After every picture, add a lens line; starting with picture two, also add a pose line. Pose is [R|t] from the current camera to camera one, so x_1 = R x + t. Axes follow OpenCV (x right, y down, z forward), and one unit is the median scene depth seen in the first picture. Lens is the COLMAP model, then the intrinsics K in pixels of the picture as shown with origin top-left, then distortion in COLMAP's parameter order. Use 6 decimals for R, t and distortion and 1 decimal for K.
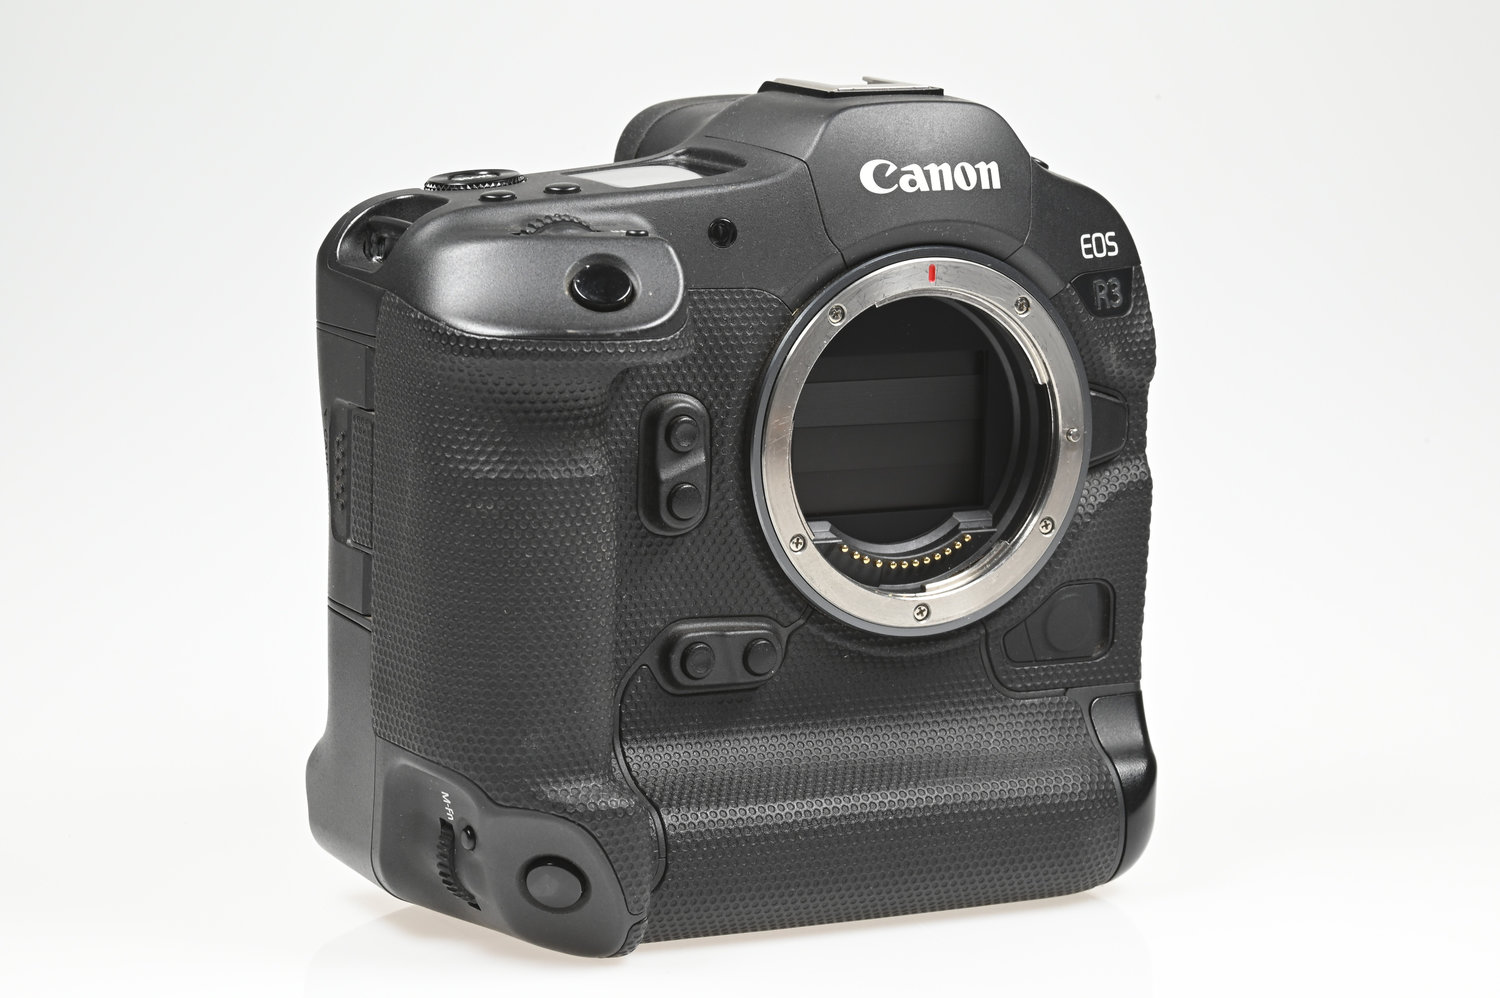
lens RADIAL K [[5228.6, 0, 750.0], [0, 5228.6, 499.0], [0, 0, 1]] dist [0.198653, 0.344667]
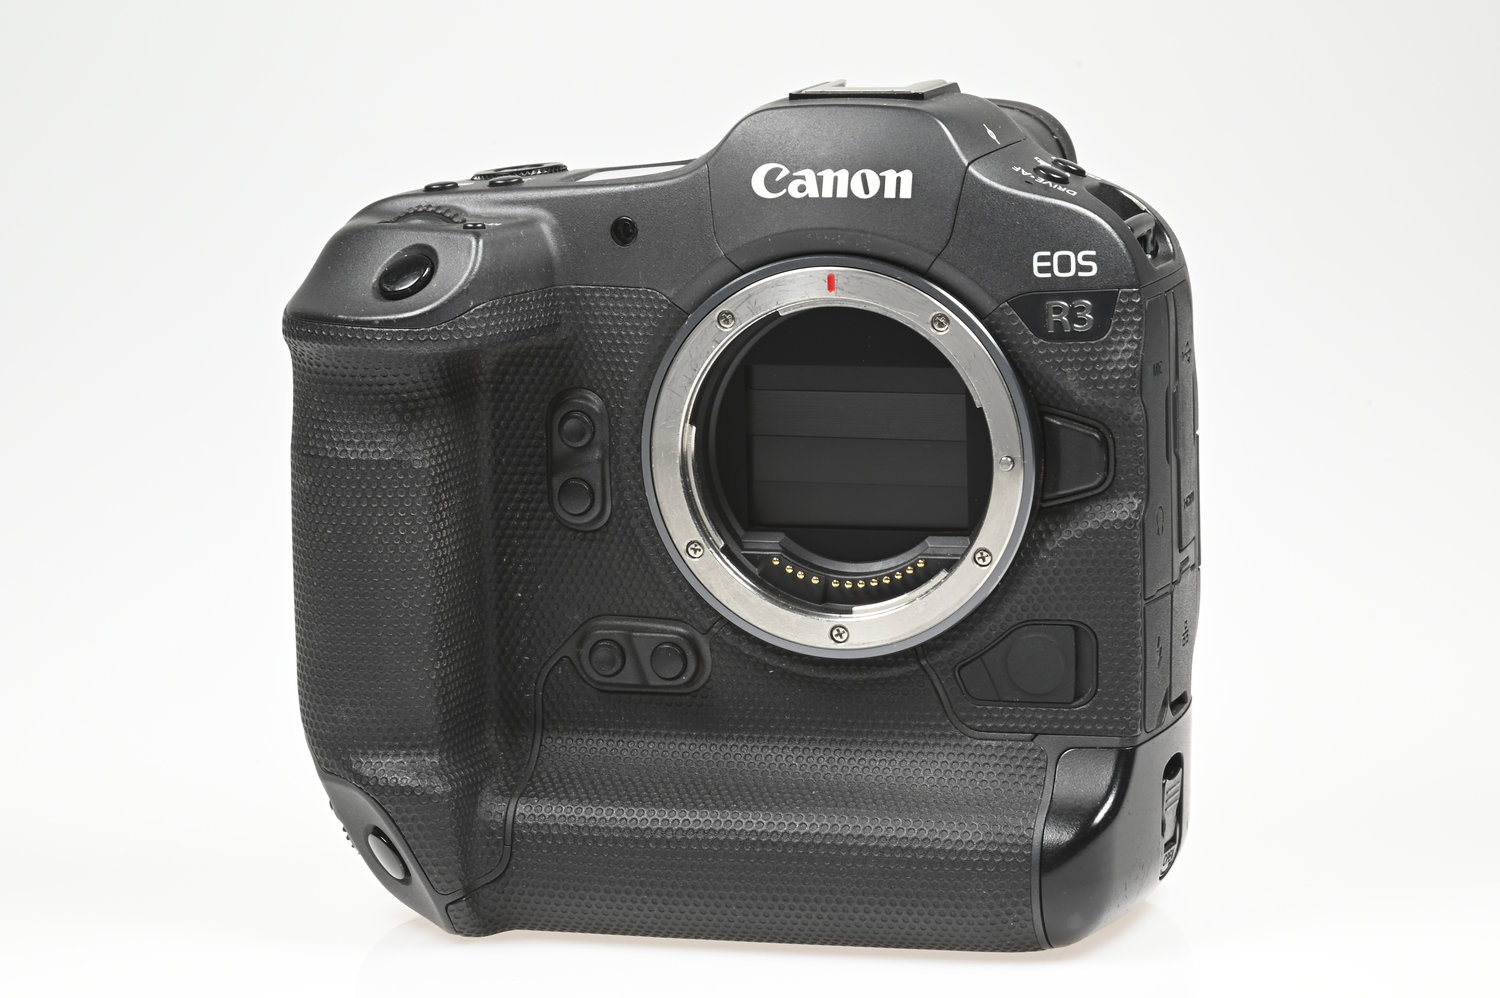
lens RADIAL K [[5228.6, 0, 750.0], [0, 5228.6, 499.0], [0, 0, 1]] dist [0.198653, 0.344667]
pose [[0.701108, 0.074178, -0.709187, 0.712669], [-0.075798, 0.996692, 0.029316, -0.030629], [0.709015, 0.033201, 0.704411, 0.311429]]
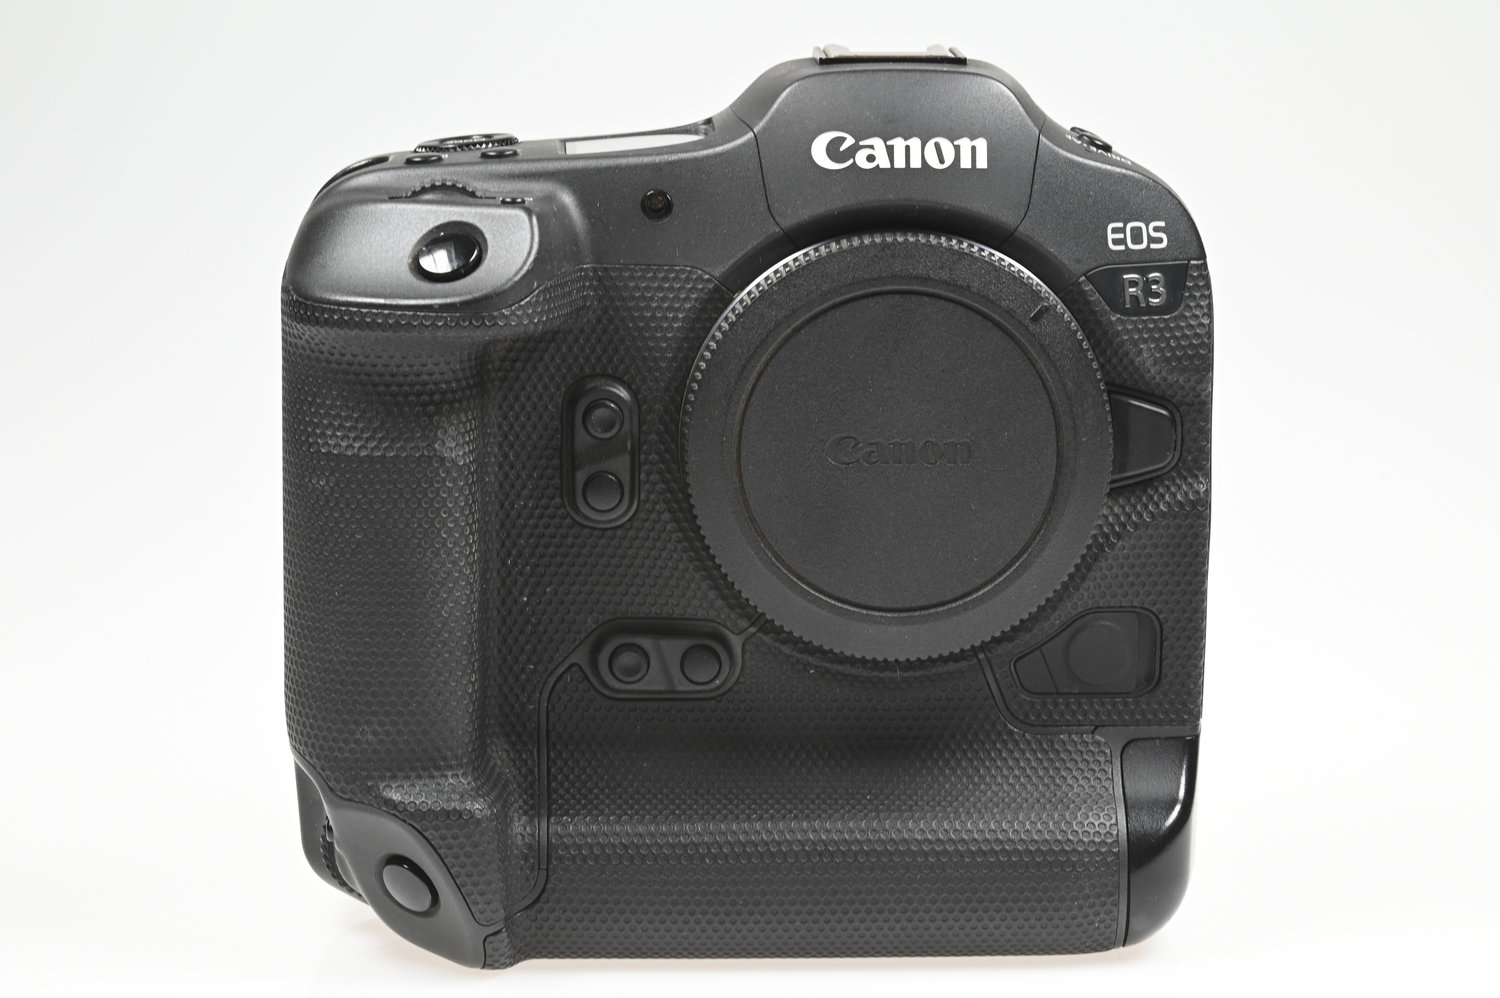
lens RADIAL K [[5228.6, 0, 750.0], [0, 5228.6, 499.0], [0, 0, 1]] dist [0.198653, 0.344667]
pose [[0.895819, 0.054652, -0.441046, 0.417165], [-0.056251, 0.998372, 0.009460, -0.008385], [0.440845, 0.016334, 0.897435, 0.169918]]
